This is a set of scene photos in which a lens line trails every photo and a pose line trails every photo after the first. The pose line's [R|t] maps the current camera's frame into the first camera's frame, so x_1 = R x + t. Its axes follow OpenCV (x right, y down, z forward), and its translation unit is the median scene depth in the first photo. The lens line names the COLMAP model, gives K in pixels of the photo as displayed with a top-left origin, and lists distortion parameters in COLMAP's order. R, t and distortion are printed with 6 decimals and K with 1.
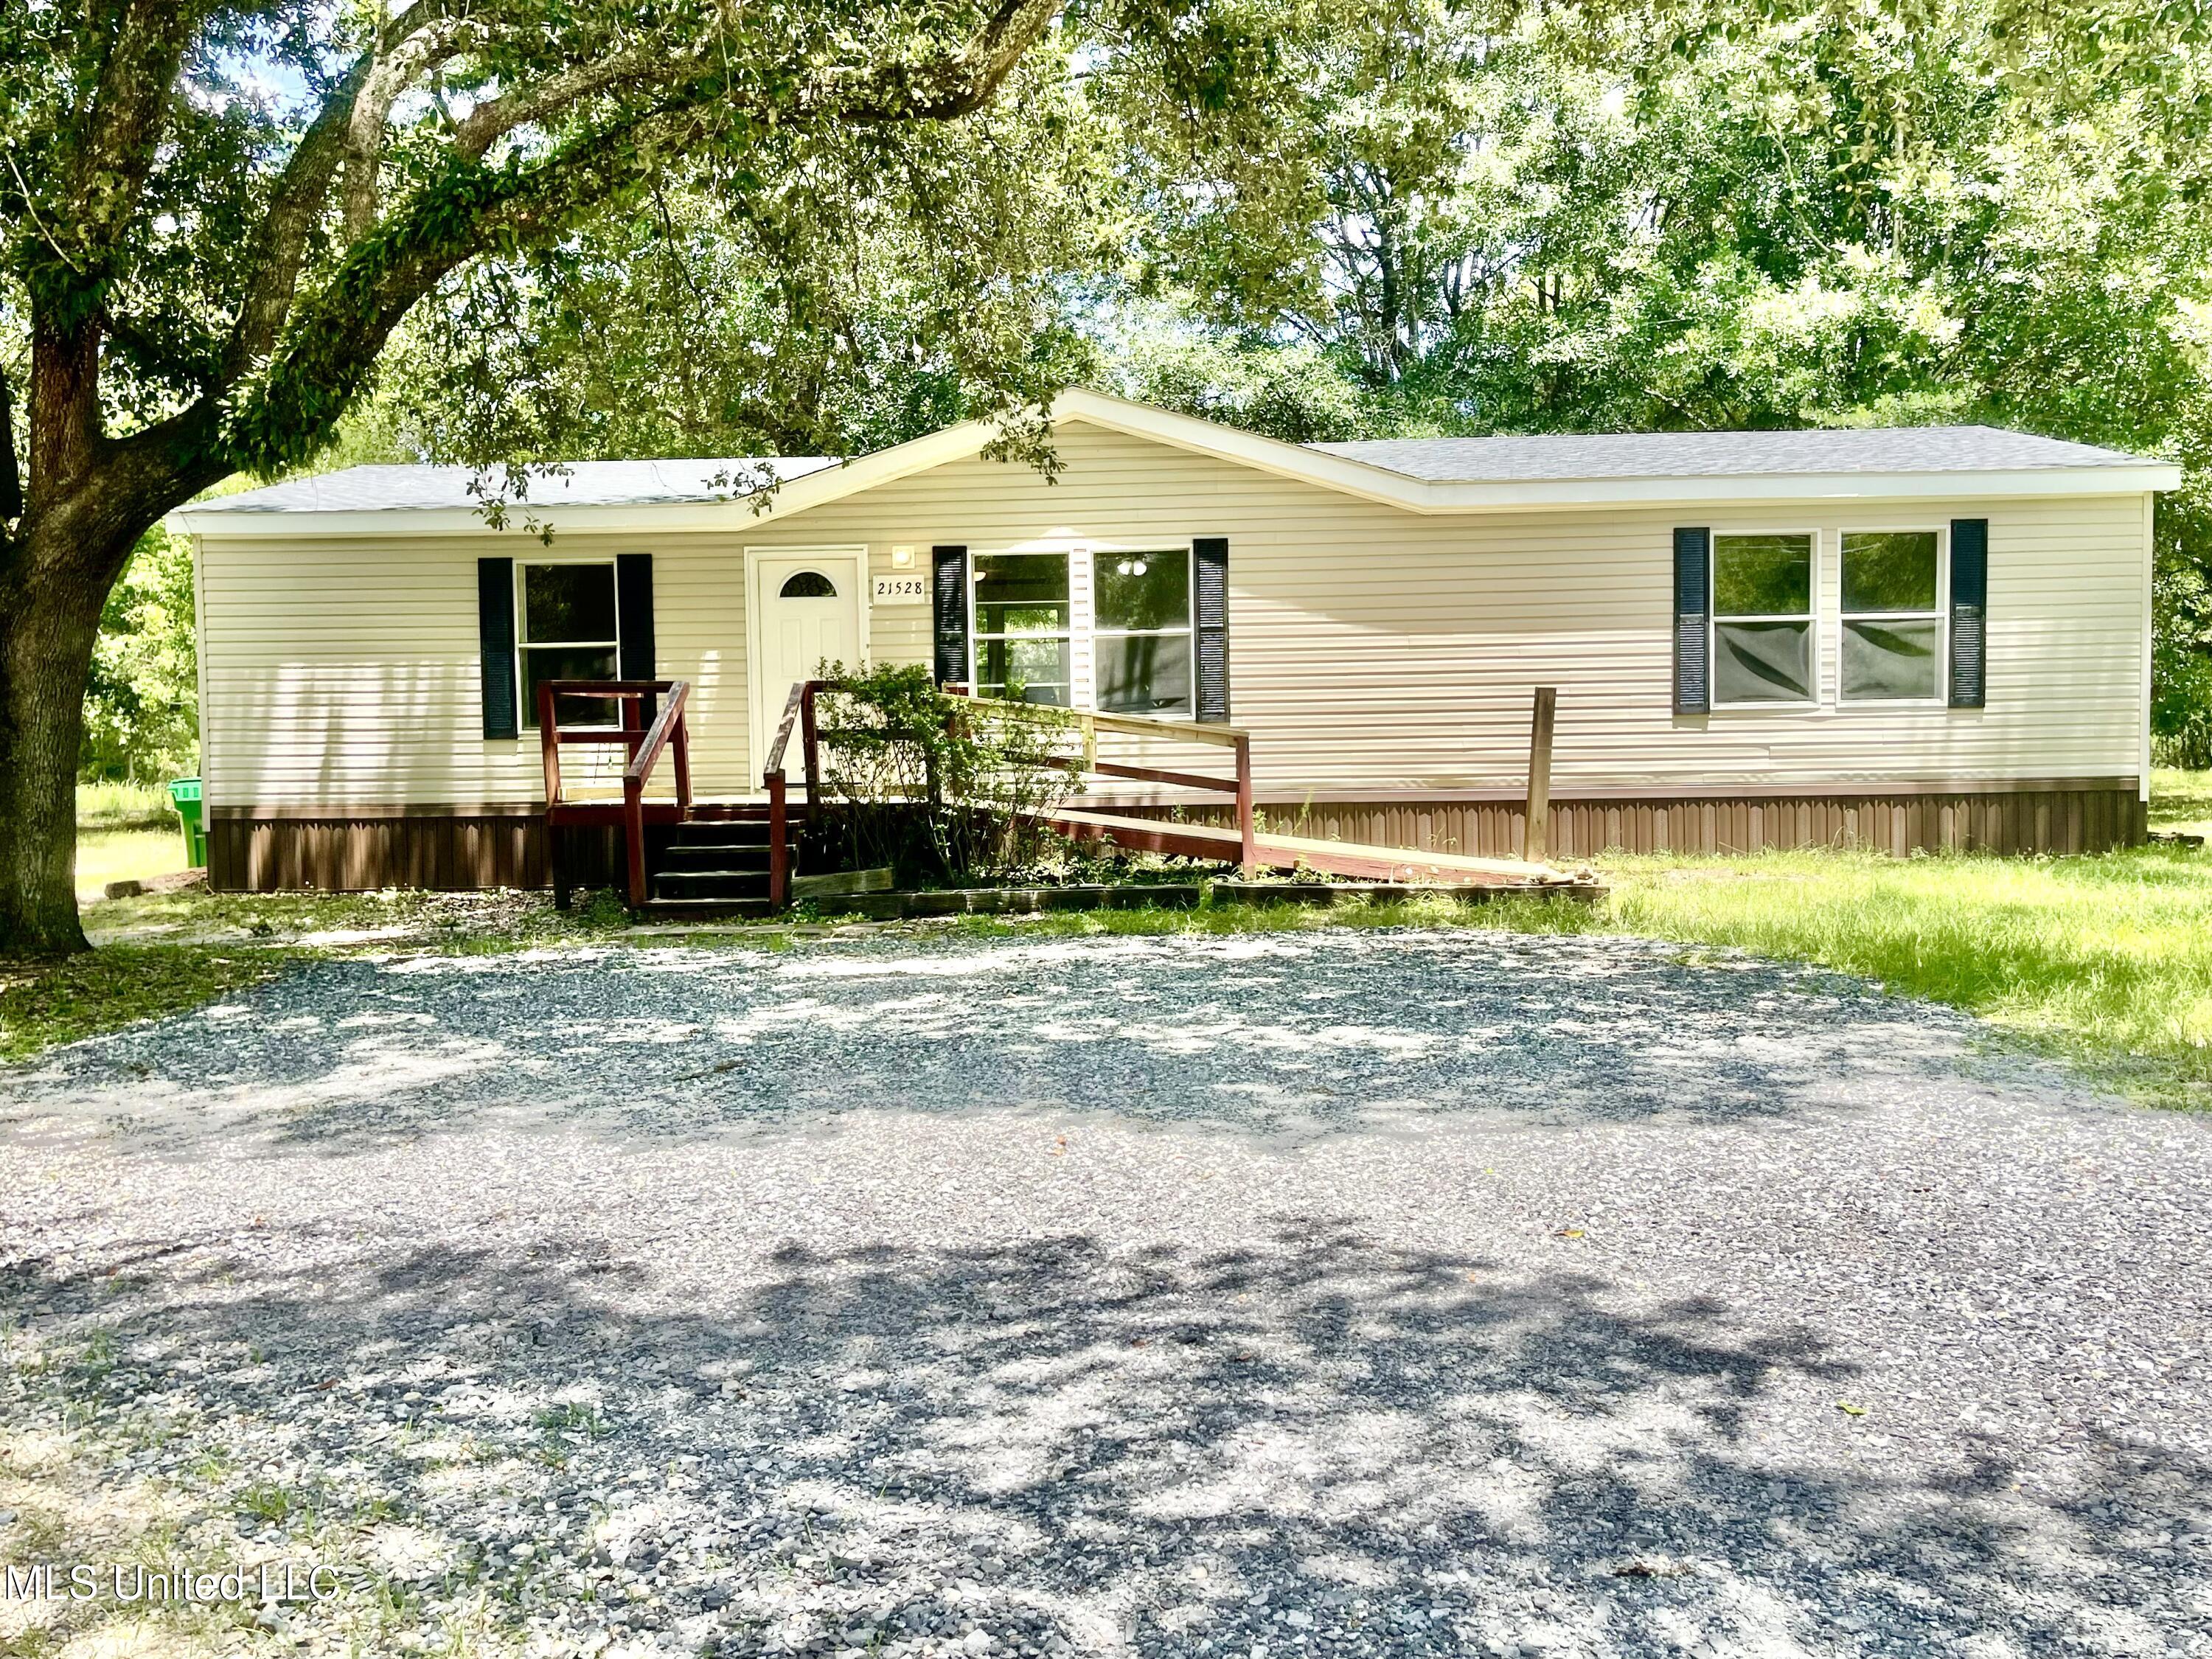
lens RADIAL K [[1870.1, 0, 1122.1], [0, 1870.1, 840.9], [0, 0, 1]] dist [0.060405, -0.005172]
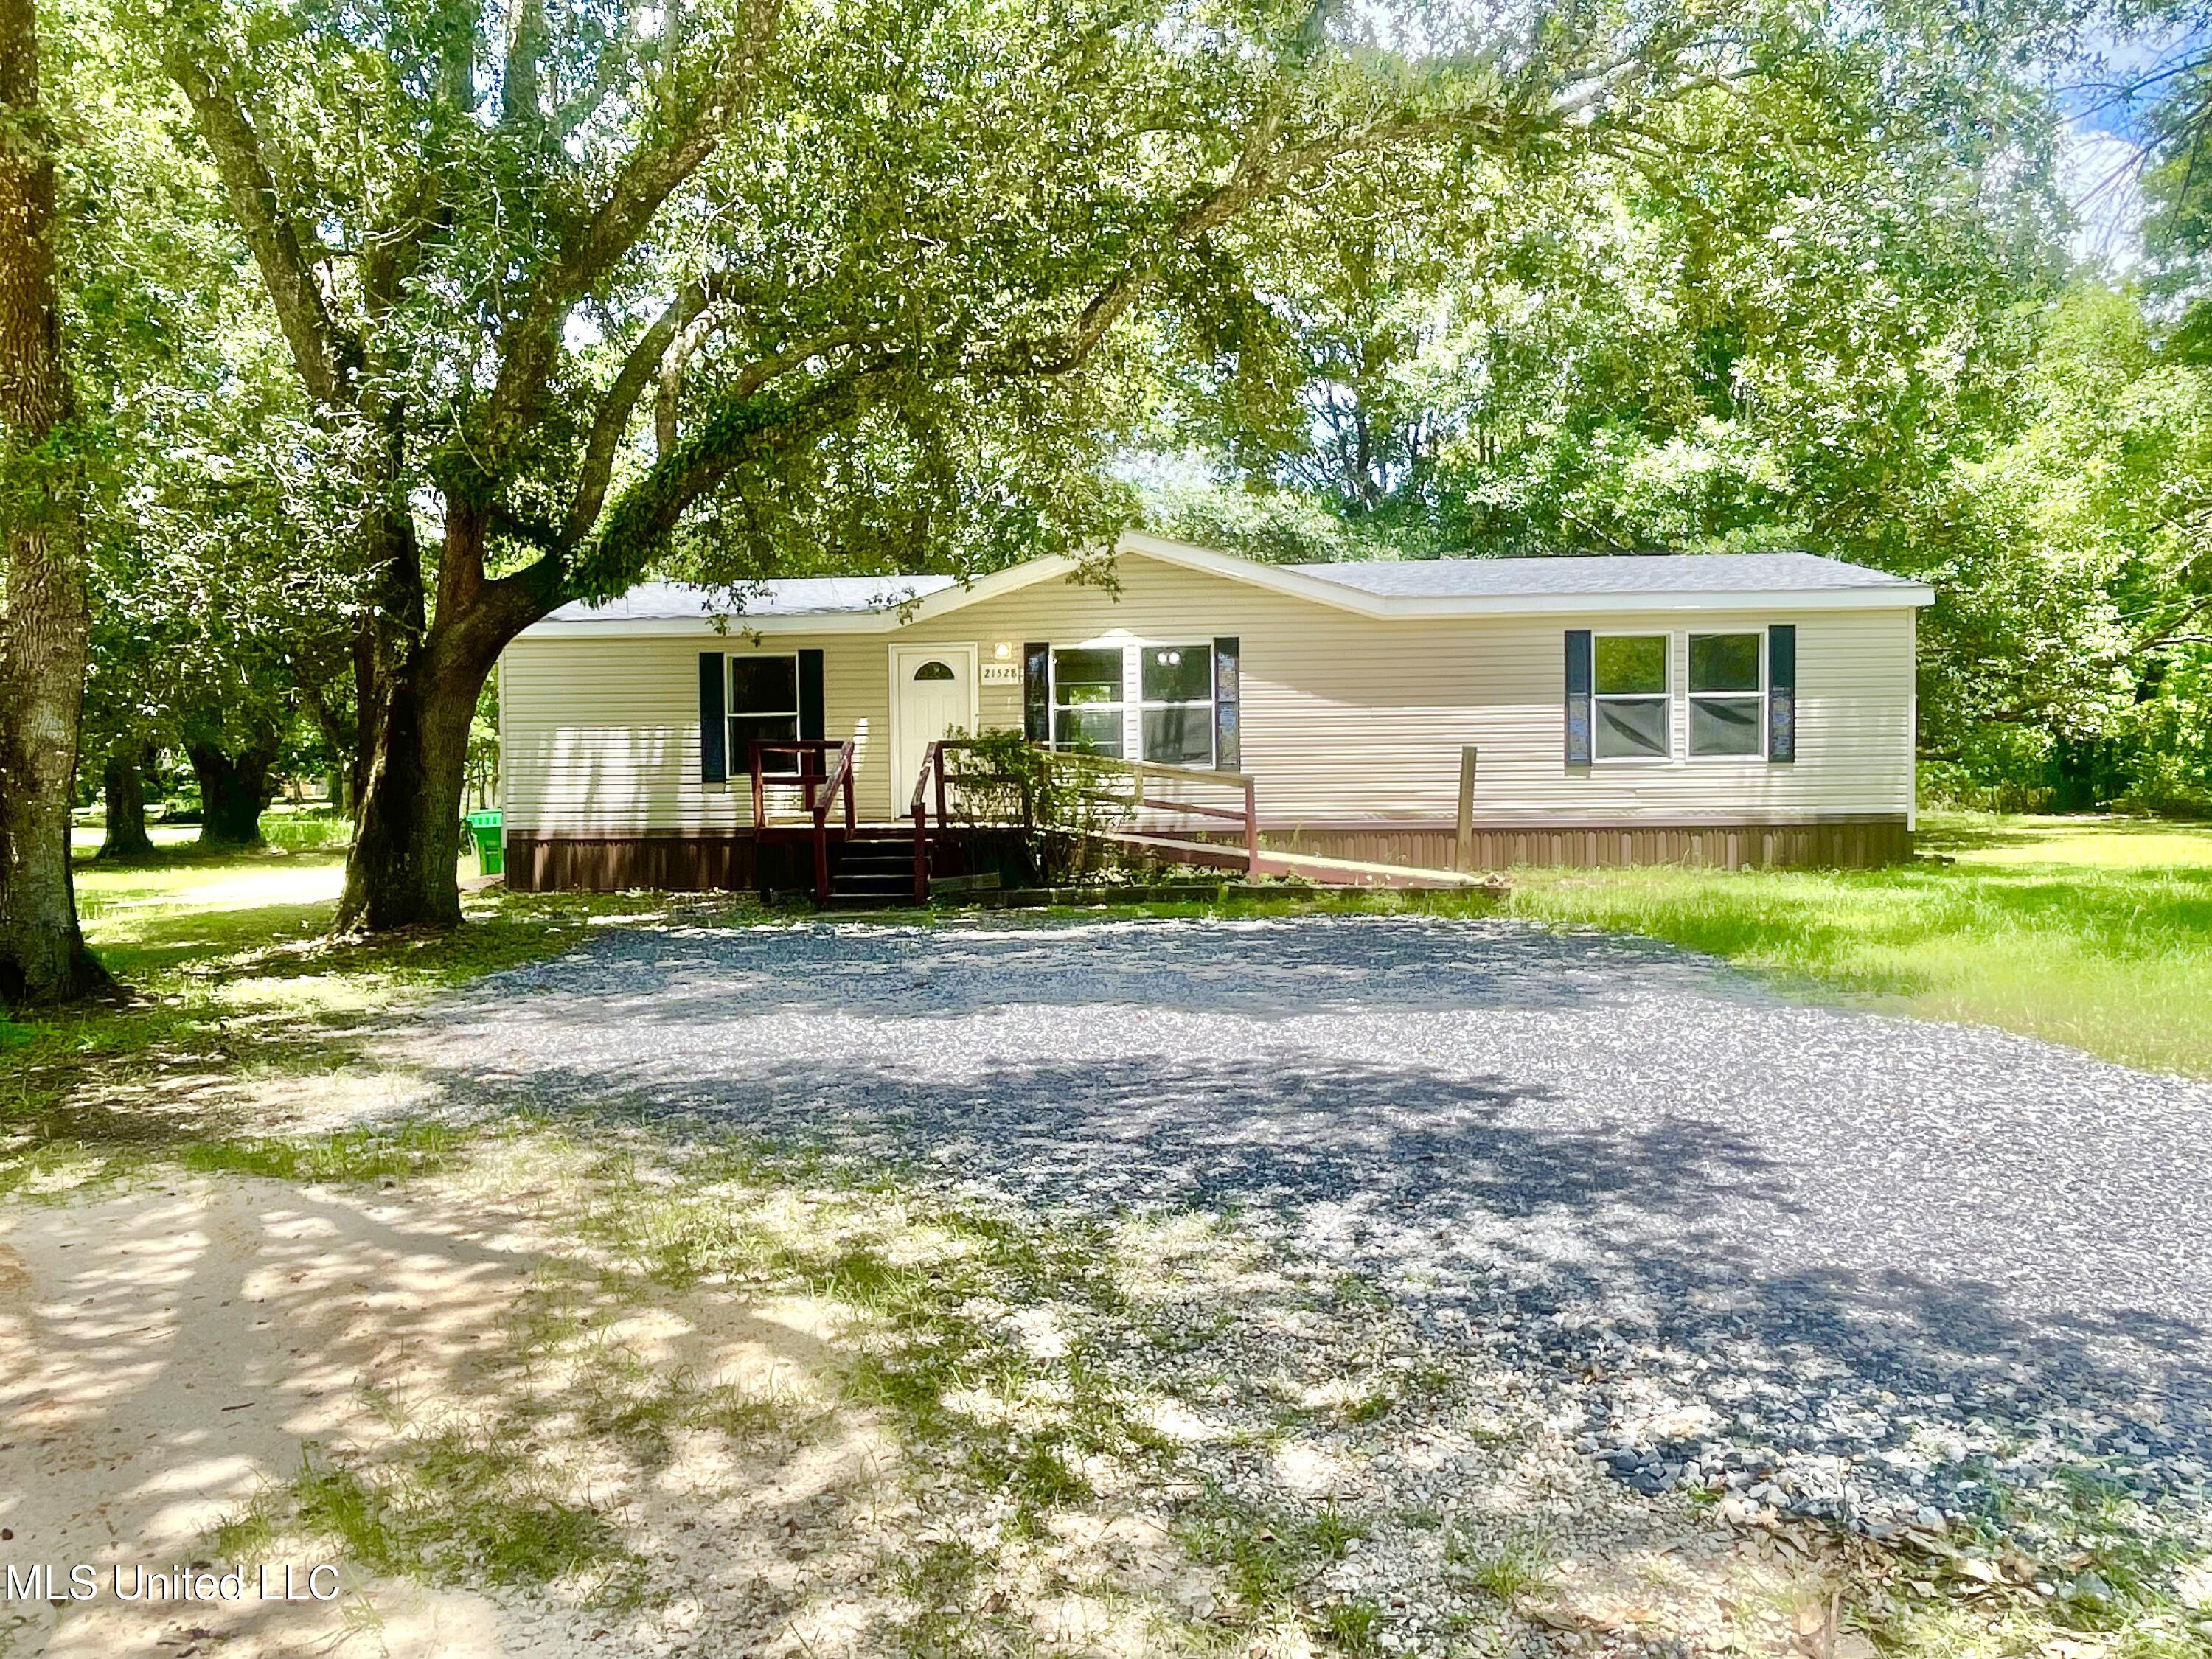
lens RADIAL K [[1537.7, 0, 1085.4], [0, 1537.7, 823.5], [0, 0, 1]] dist [0.047606, 0.001537]
pose [[0.999069, 0.004543, -0.042894, -0.007982], [-0.005873, 0.999504, -0.030933, 0.011497], [0.042732, 0.031156, 0.998601, -0.141769]]
